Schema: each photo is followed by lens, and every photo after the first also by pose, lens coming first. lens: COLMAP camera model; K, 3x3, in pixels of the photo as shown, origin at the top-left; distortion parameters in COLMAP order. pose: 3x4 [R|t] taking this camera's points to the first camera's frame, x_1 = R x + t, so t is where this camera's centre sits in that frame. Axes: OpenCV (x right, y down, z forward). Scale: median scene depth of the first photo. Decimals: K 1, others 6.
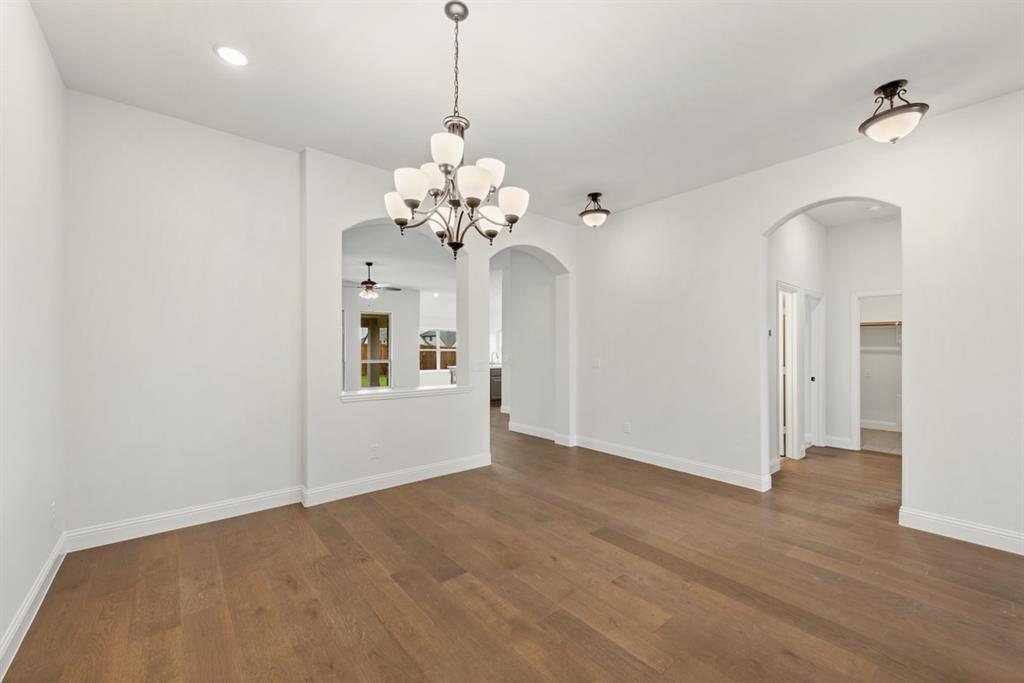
lens RADIAL K [[404.0, 0, 514.7], [0, 404.0, 347.7], [0, 0, 1]] dist [0.015058, -0.000061]
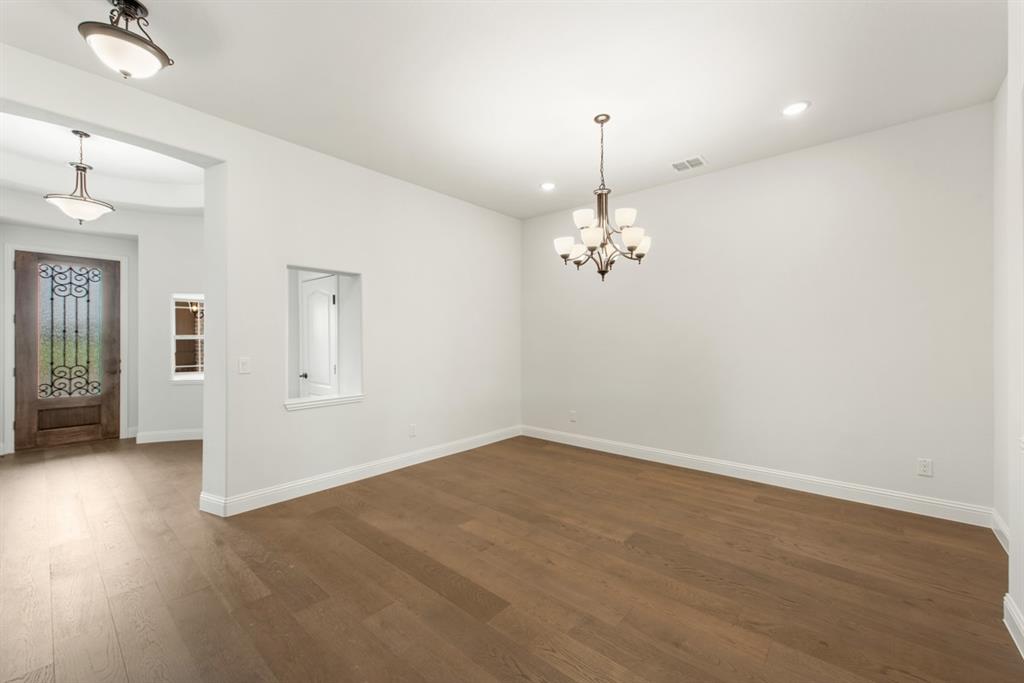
lens RADIAL K [[404.0, 0, 514.7], [0, 404.0, 347.7], [0, 0, 1]] dist [0.015058, -0.000061]
pose [[-0.989310, -0.002684, -0.145800, 0.340602], [-0.003798, 0.999966, 0.007363, 0.018823], [0.145775, 0.007838, -0.989287, 2.060718]]
